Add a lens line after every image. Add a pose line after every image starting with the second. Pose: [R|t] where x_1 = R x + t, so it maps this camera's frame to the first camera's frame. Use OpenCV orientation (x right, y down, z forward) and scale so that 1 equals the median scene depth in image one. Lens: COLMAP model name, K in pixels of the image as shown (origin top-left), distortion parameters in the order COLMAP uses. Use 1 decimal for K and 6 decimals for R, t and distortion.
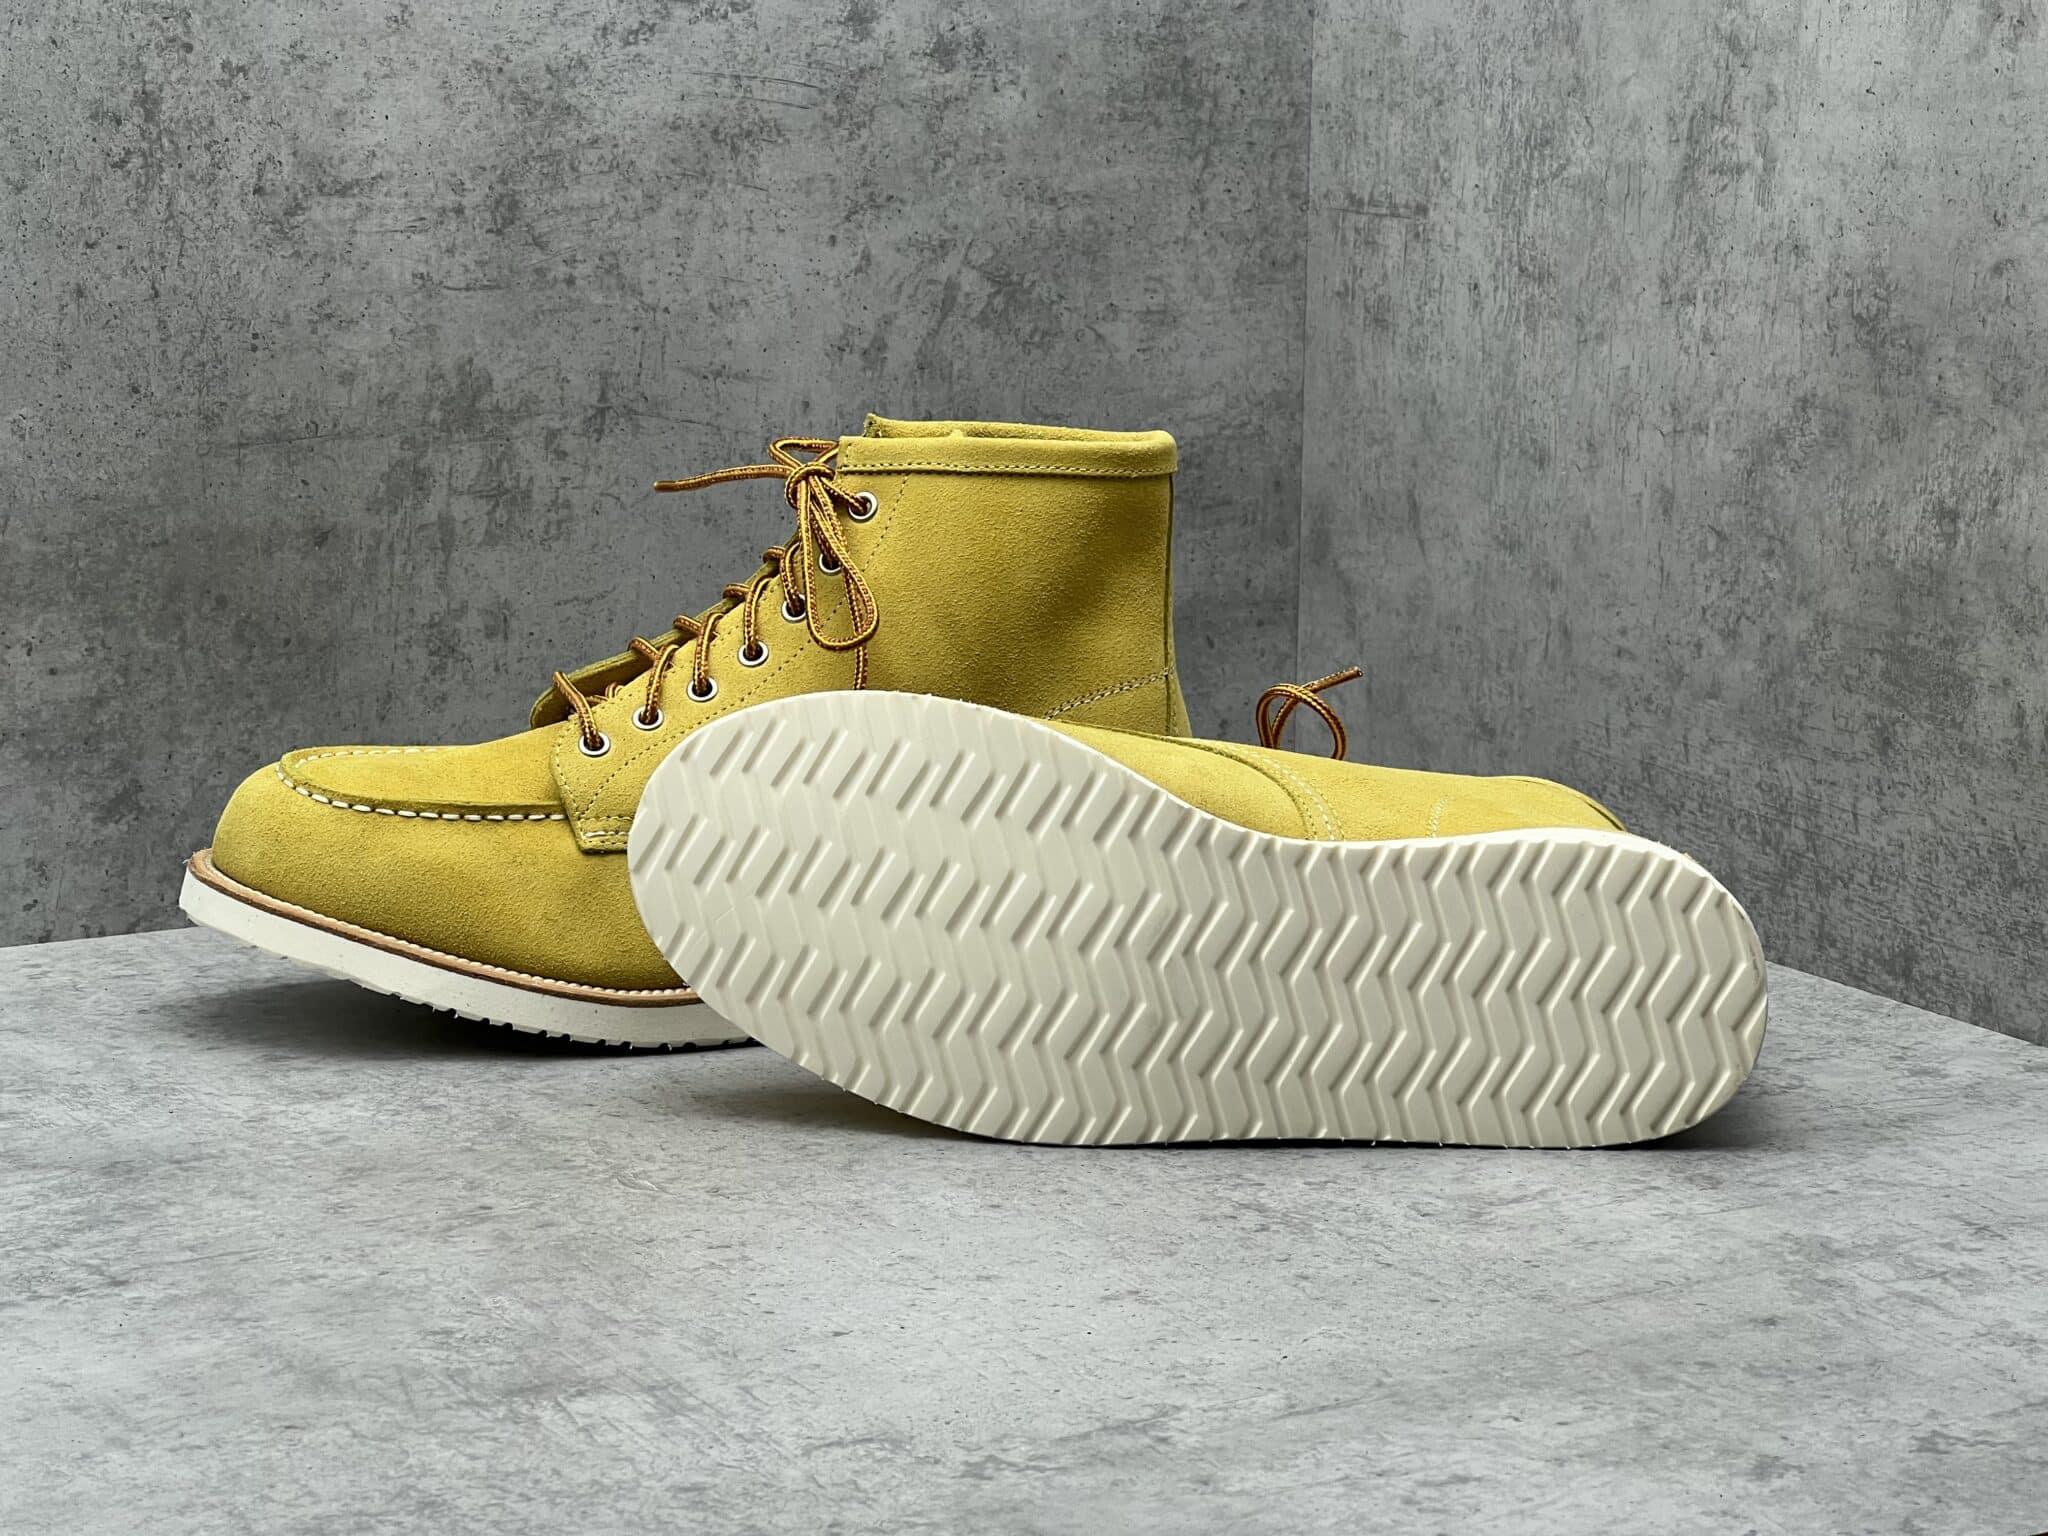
lens RADIAL K [[4569.7, 0, 1030.6], [0, 4569.7, 713.2], [0, 0, 1]] dist [-0.019519, 3.537383]
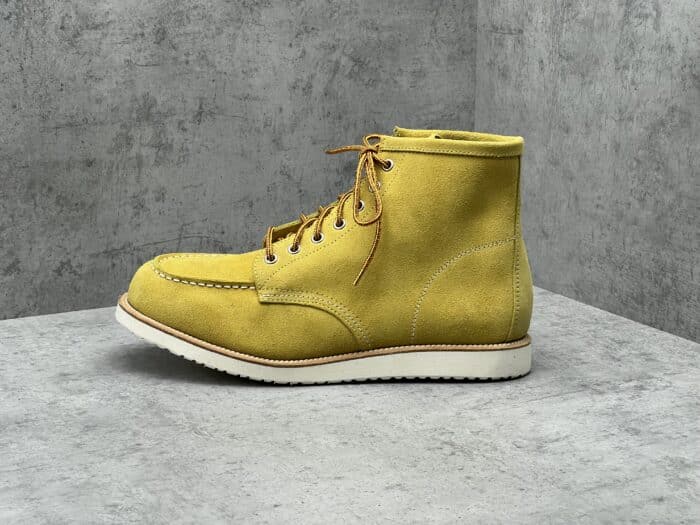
lens RADIAL K [[1561.9, 0, 354.8], [0, 1561.9, 242.7], [0, 0, 1]] dist [0.171905, 0.554287]
pose [[0.999711, -0.001775, -0.023976, 0.014389], [0.002582, 0.999430, 0.033657, -0.023141], [0.023902, -0.033710, 0.999146, 0.122717]]
